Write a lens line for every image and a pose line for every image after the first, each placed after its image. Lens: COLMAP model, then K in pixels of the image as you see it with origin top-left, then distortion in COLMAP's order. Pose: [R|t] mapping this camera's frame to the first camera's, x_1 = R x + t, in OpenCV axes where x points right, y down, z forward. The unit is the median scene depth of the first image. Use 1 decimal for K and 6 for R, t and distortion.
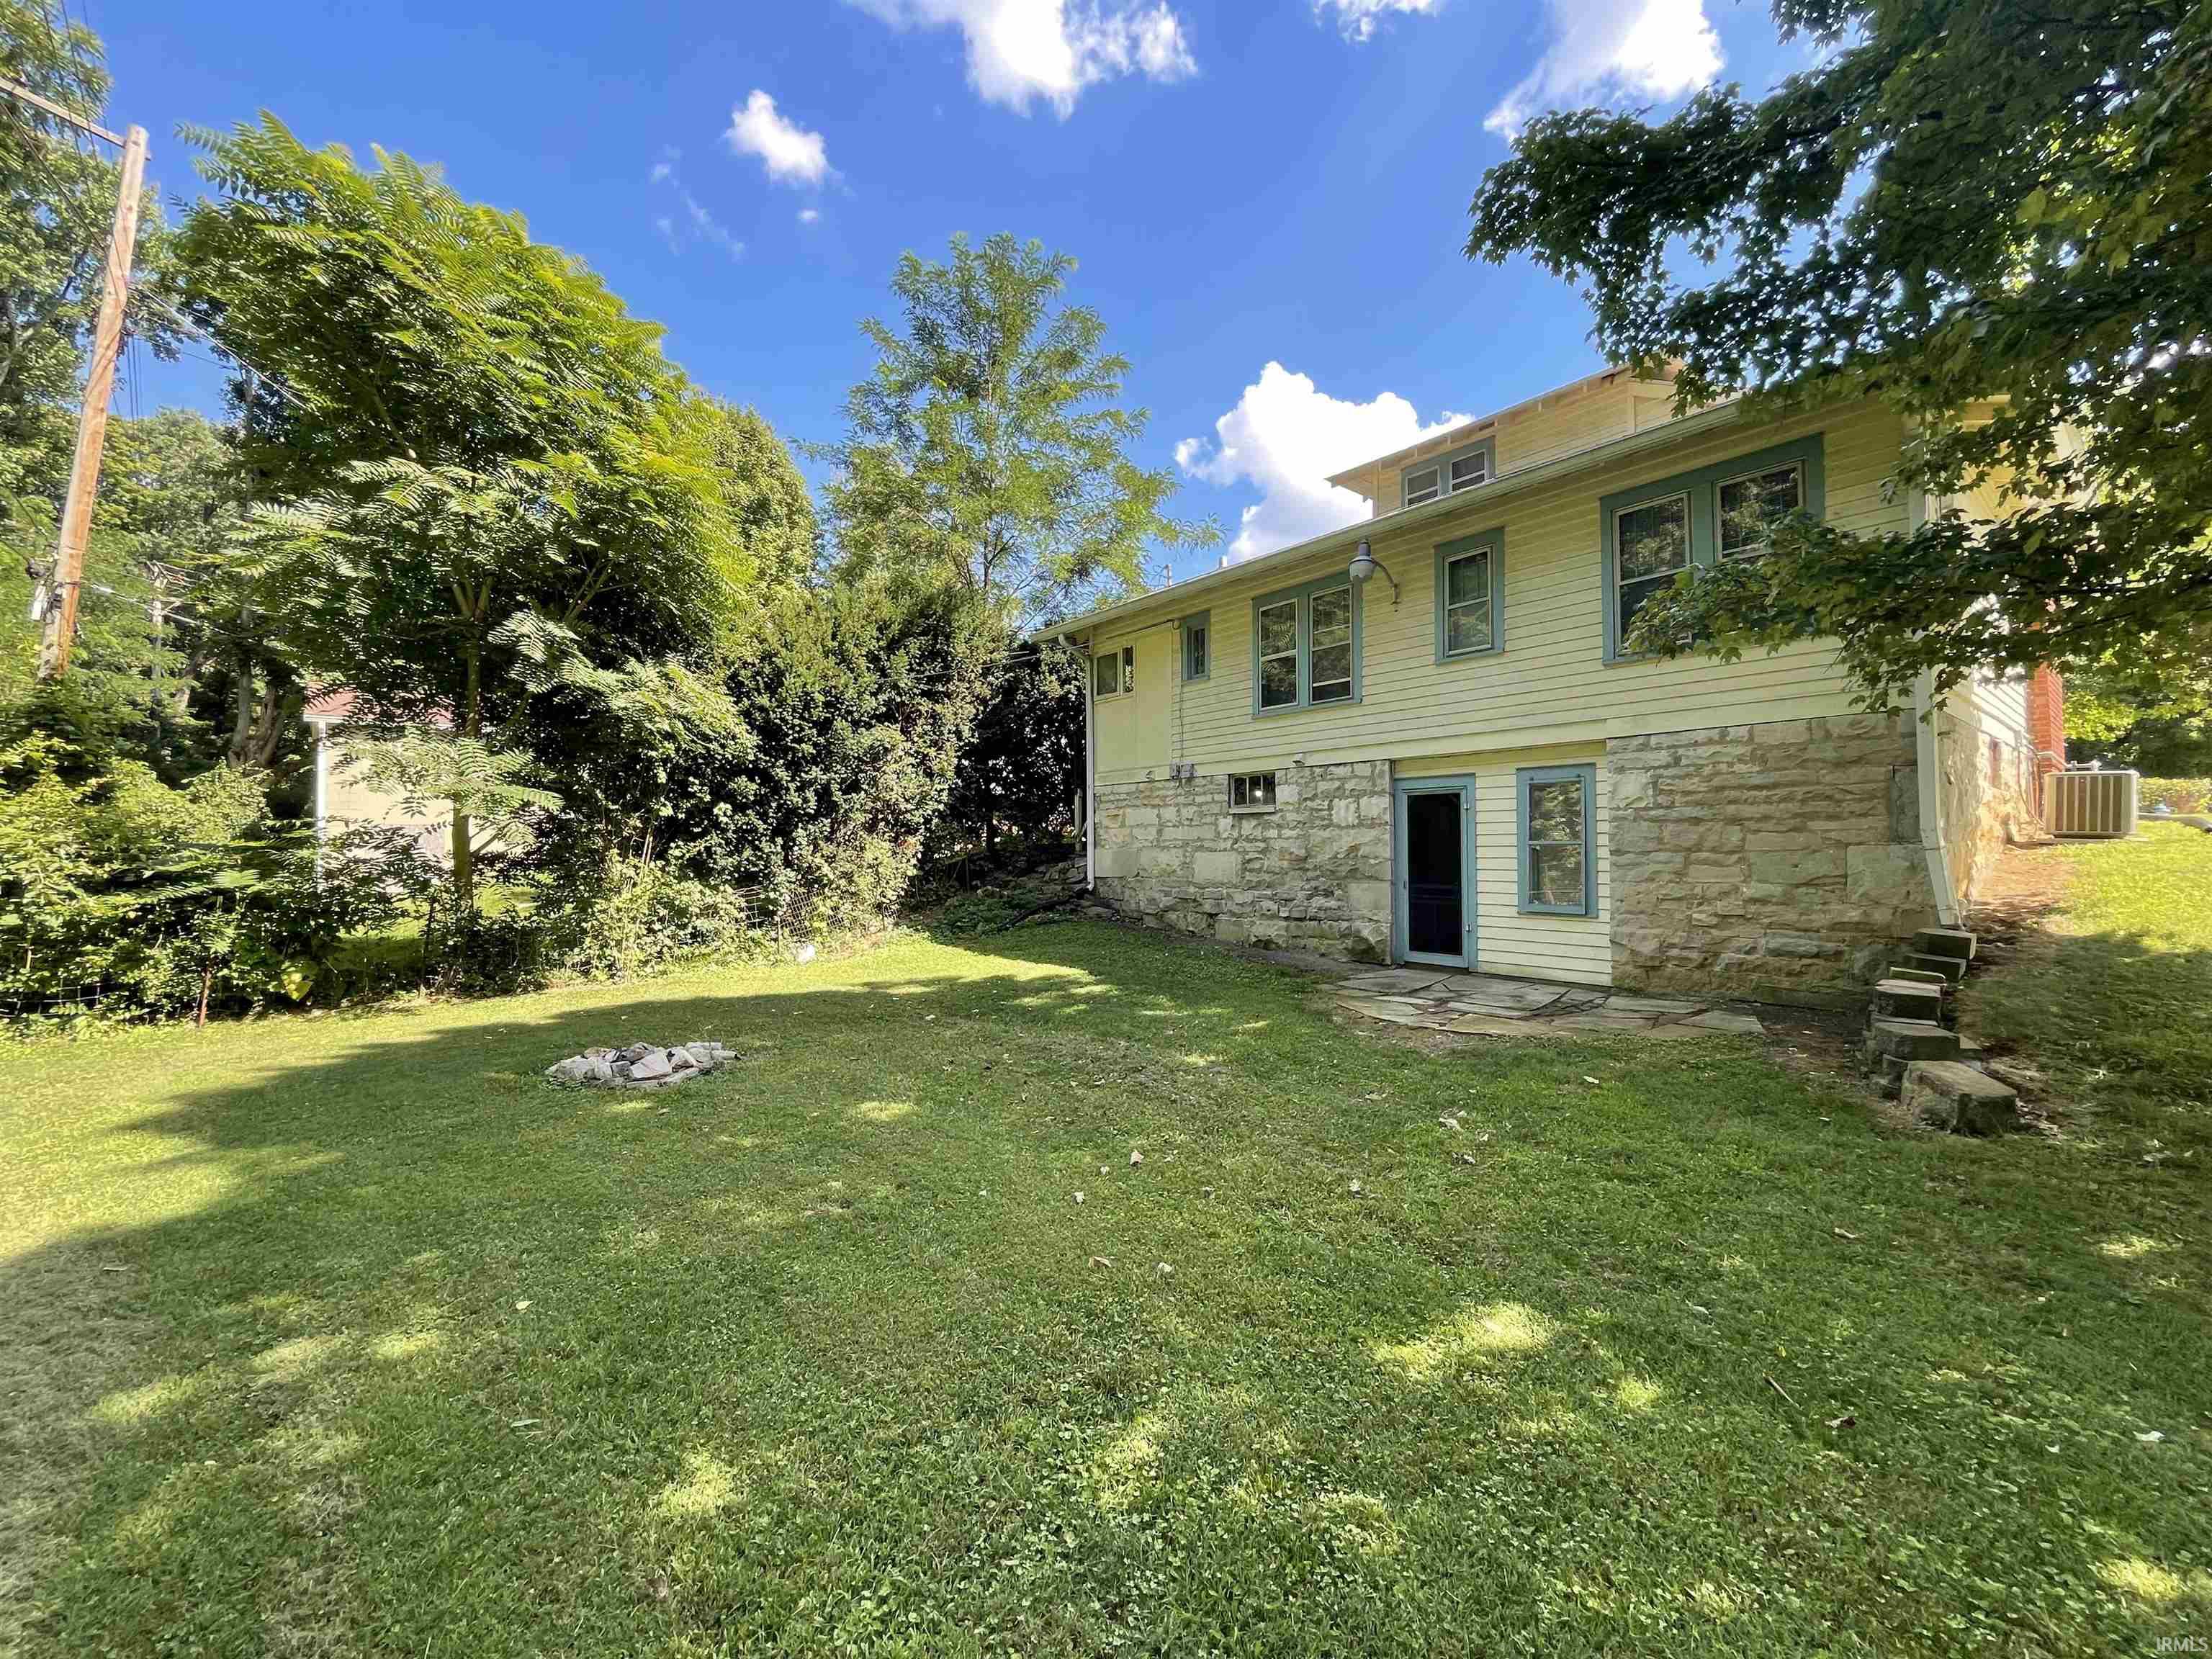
lens RADIAL K [[897.9, 0, 1100.1], [0, 897.9, 834.6], [0, 0, 1]] dist [-0.001333, -0.000872]
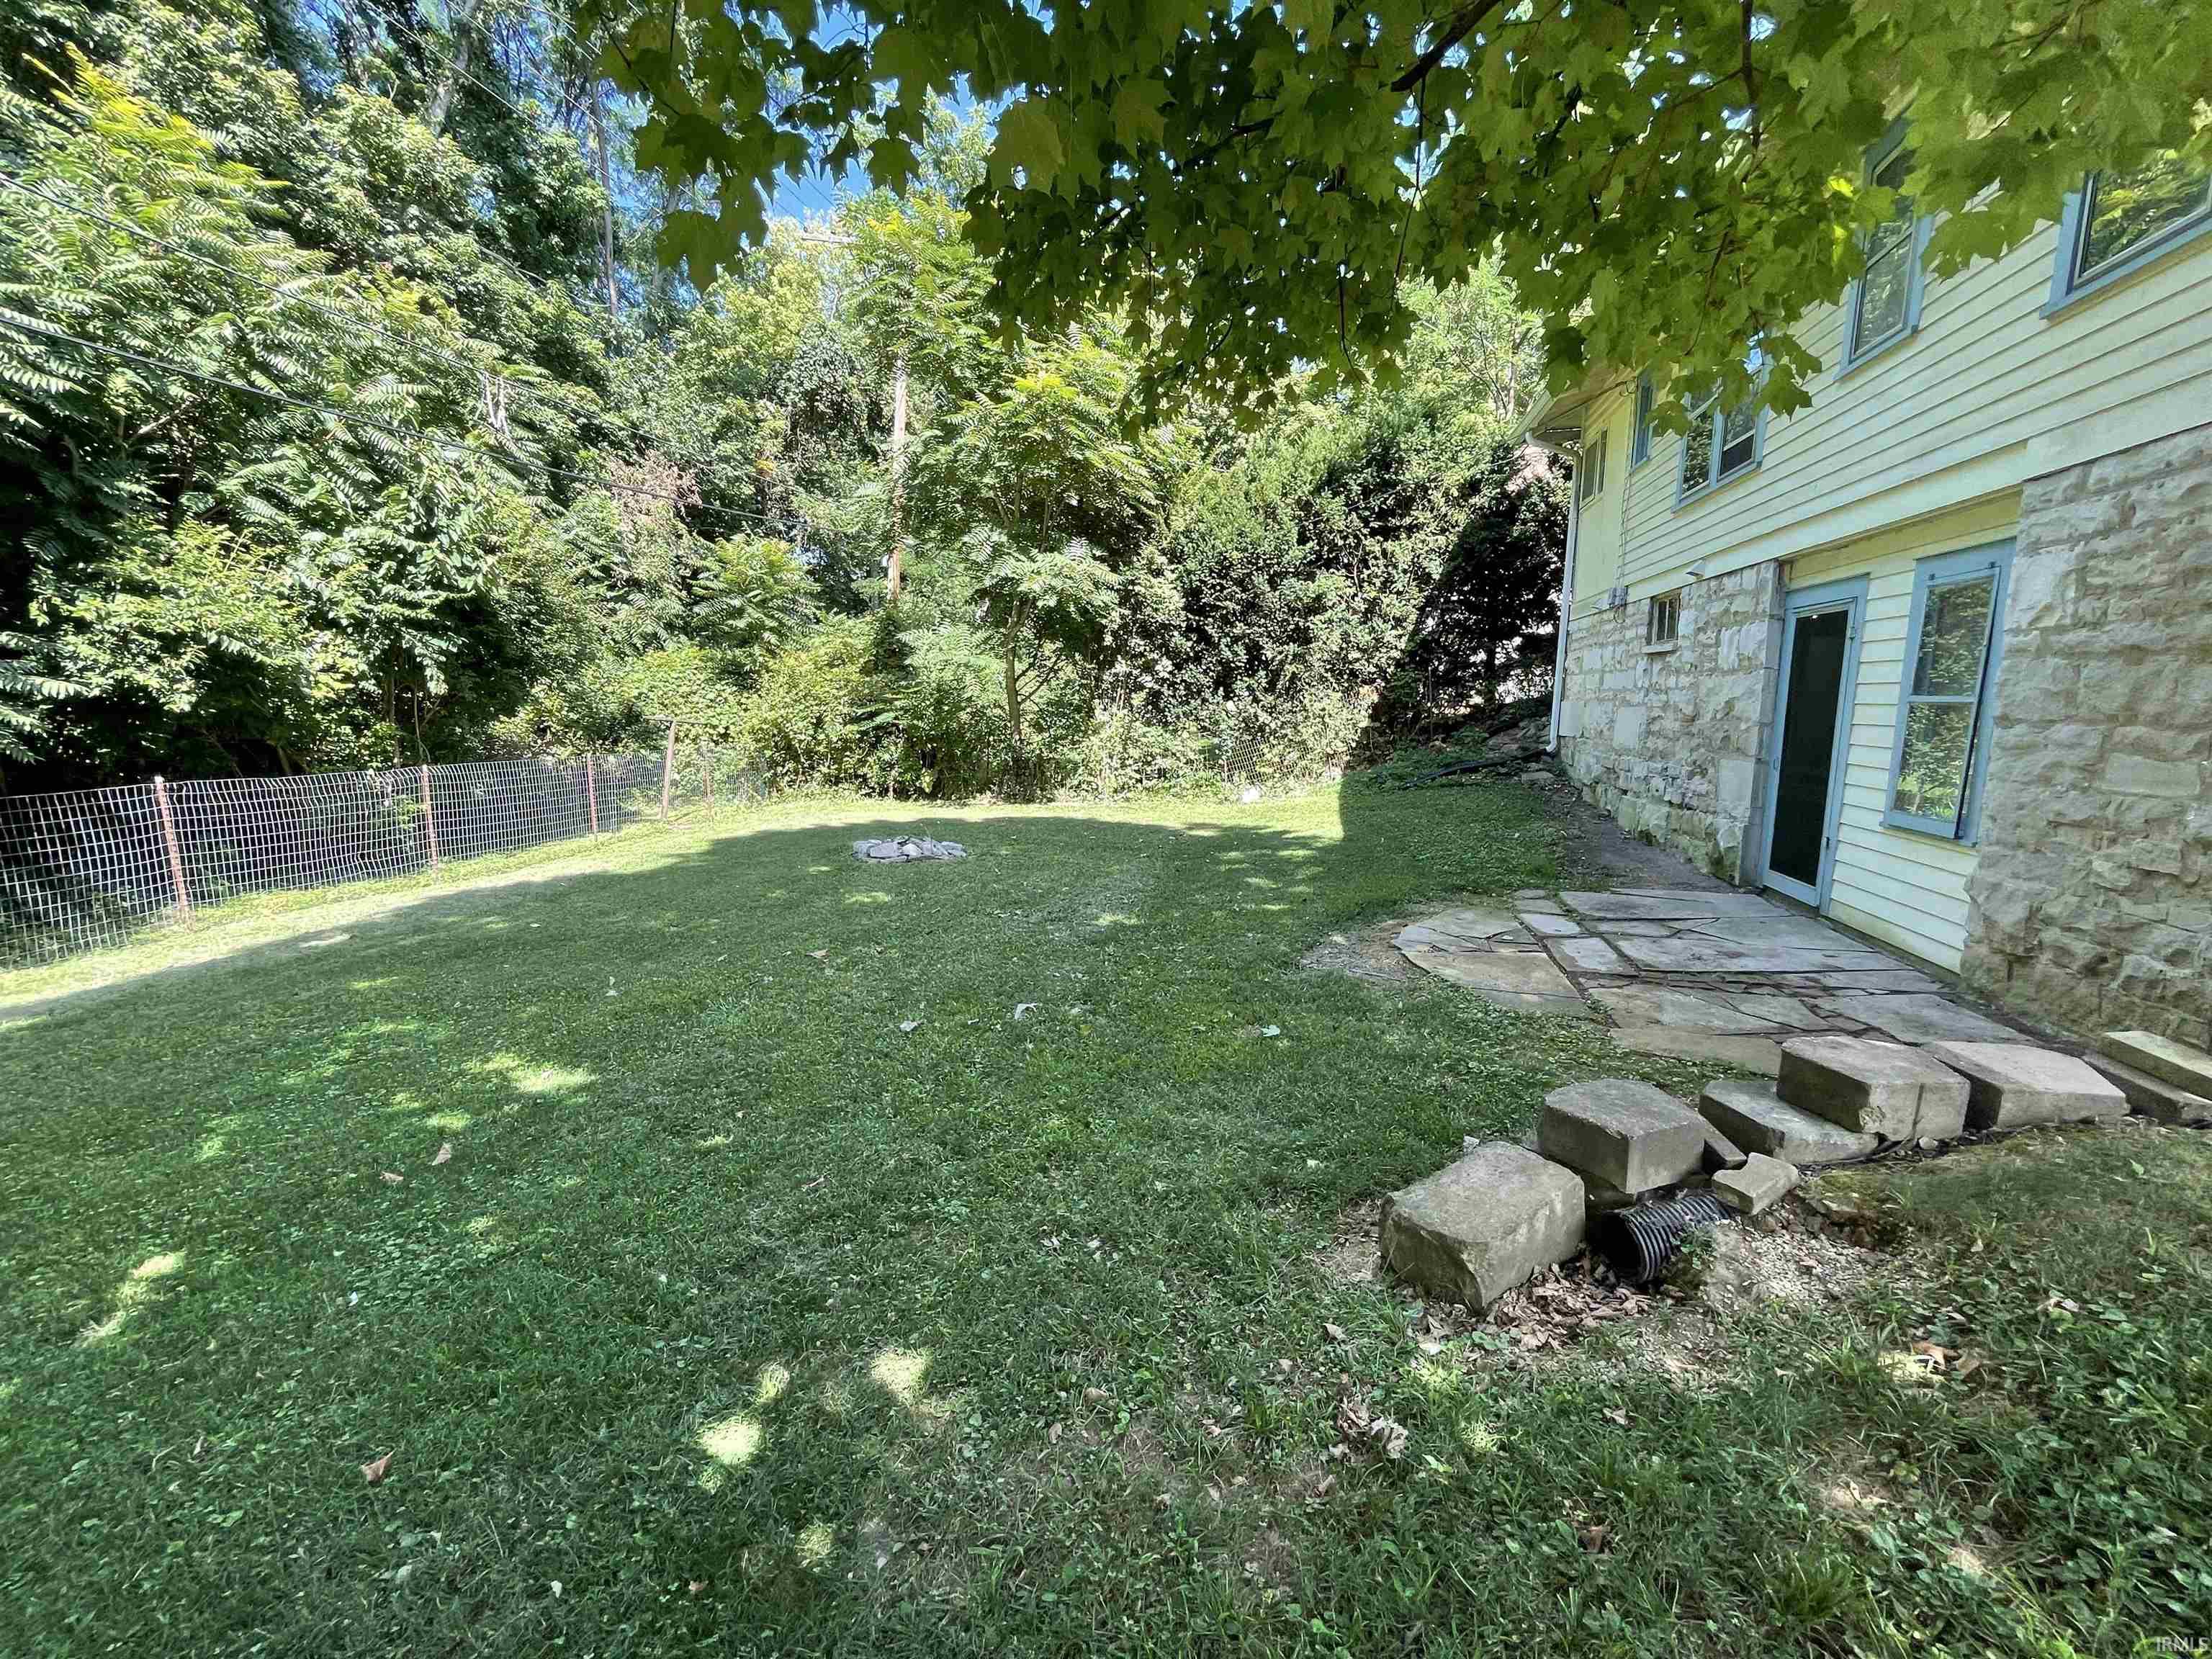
lens RADIAL K [[897.9, 0, 1110.9], [0, 897.9, 833.1], [0, 0, 1]] dist [-0.001333, -0.000872]
pose [[0.611802, 0.121529, -0.781620, 0.545726], [0.012524, 0.986515, 0.163190, -0.004955], [0.790912, -0.109629, 0.602030, 0.250014]]
